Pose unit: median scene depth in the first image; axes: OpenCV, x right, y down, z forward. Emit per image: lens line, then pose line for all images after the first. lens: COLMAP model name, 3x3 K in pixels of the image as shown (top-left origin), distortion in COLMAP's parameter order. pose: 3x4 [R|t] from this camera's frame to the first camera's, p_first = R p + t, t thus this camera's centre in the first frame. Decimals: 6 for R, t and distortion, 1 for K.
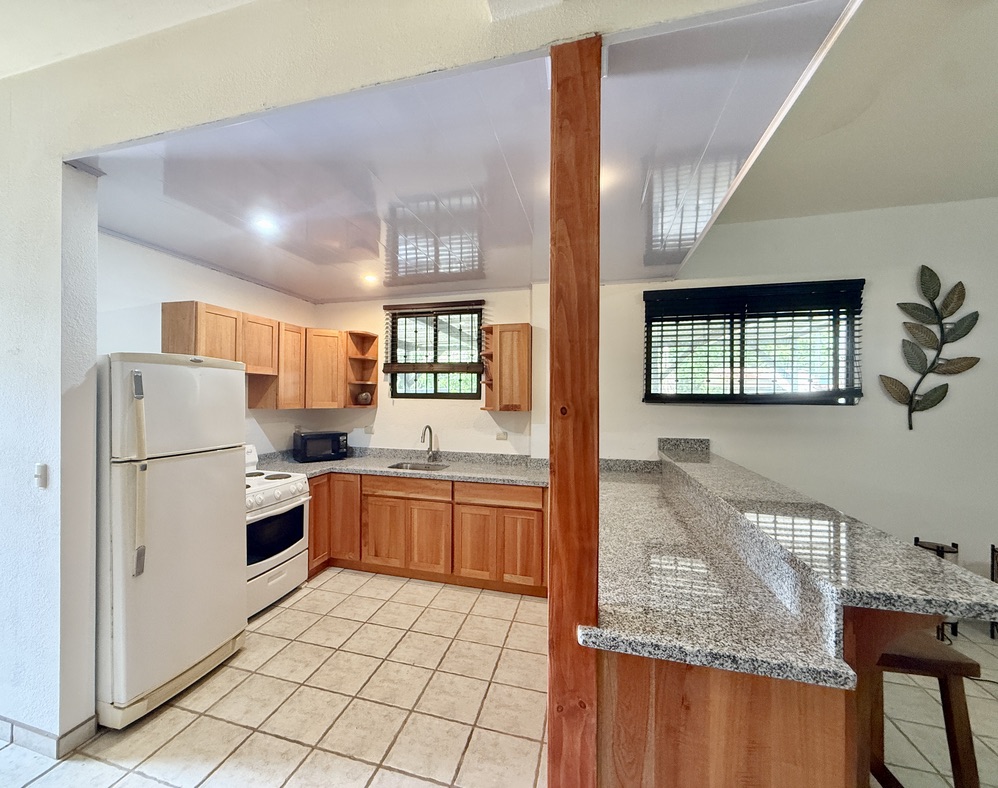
lens RADIAL K [[426.9, 0, 470.7], [0, 426.9, 393.3], [0, 0, 1]] dist [0.004276, -0.000075]
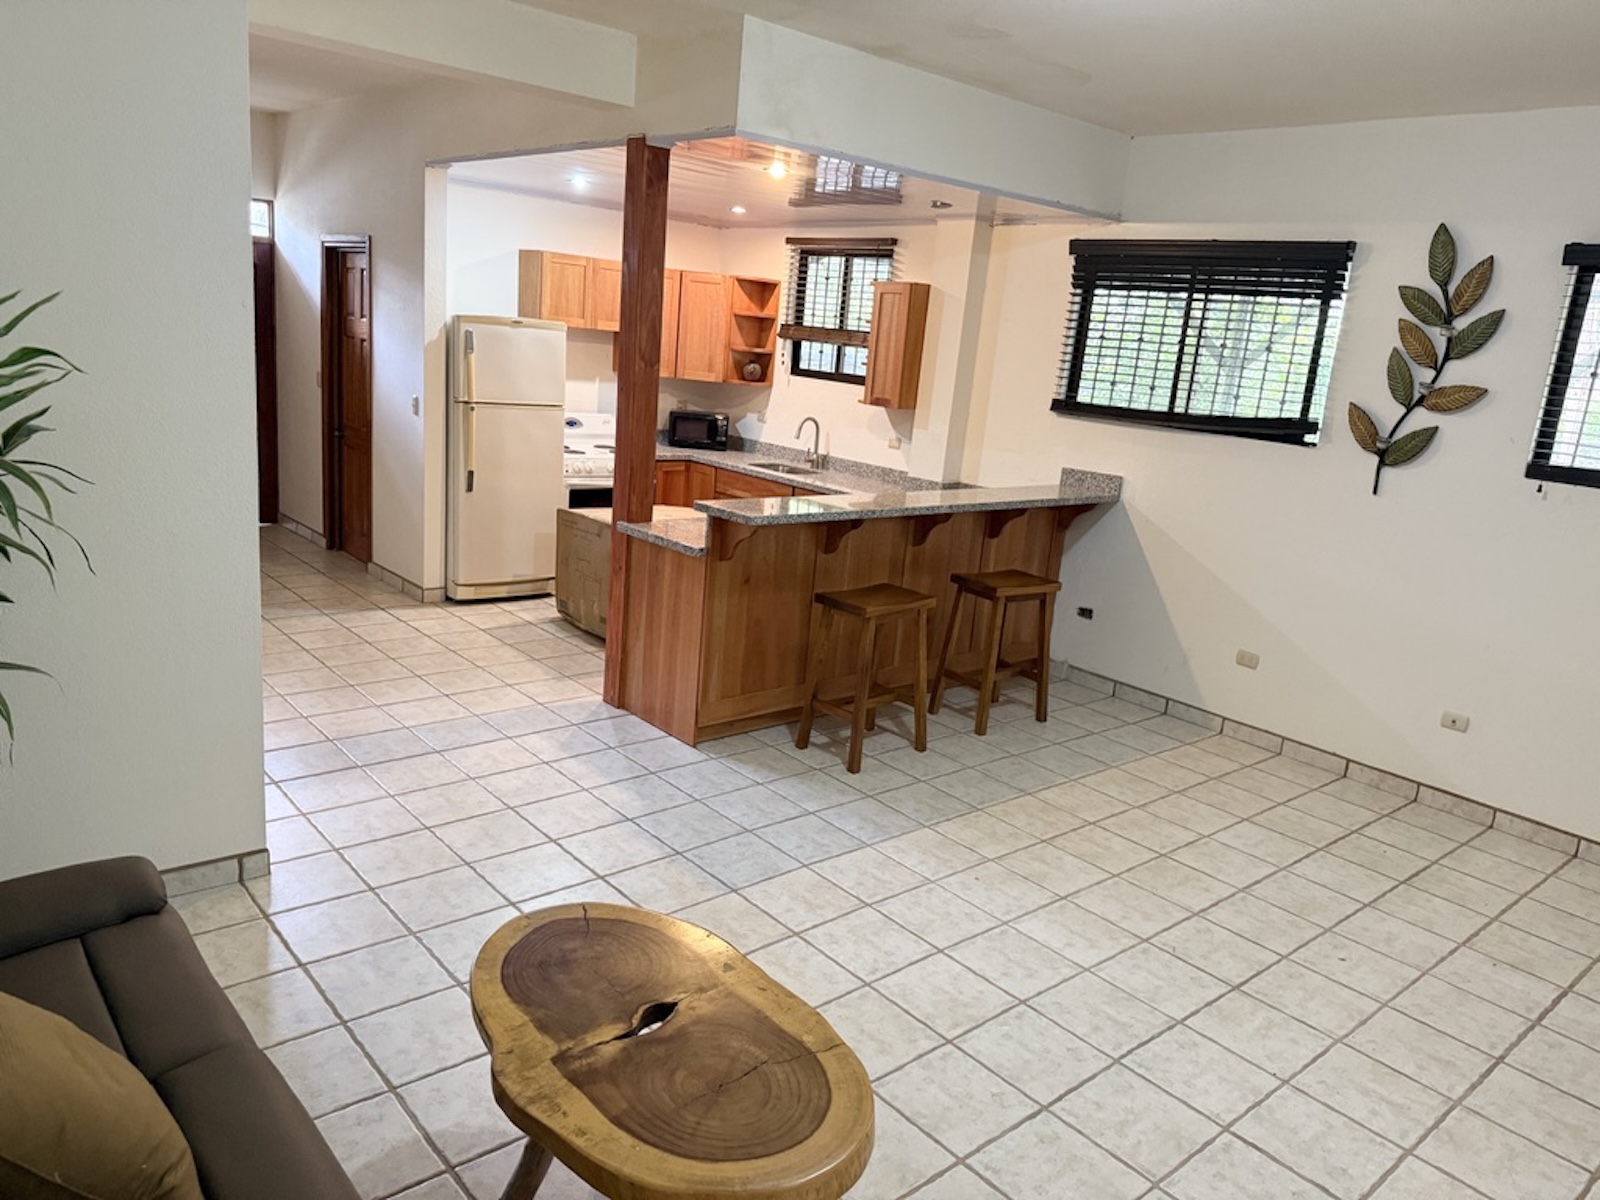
lens RADIAL K [[1141.8, 0, 800.0], [0, 1141.8, 600.0], [0, 0, 1]] dist [0.019195, -0.005175]
pose [[0.843852, 0.188762, -0.502278, 1.174549], [-0.083731, 0.970936, 0.224216, -0.071752], [0.530003, -0.147149, 0.835131, -0.872673]]
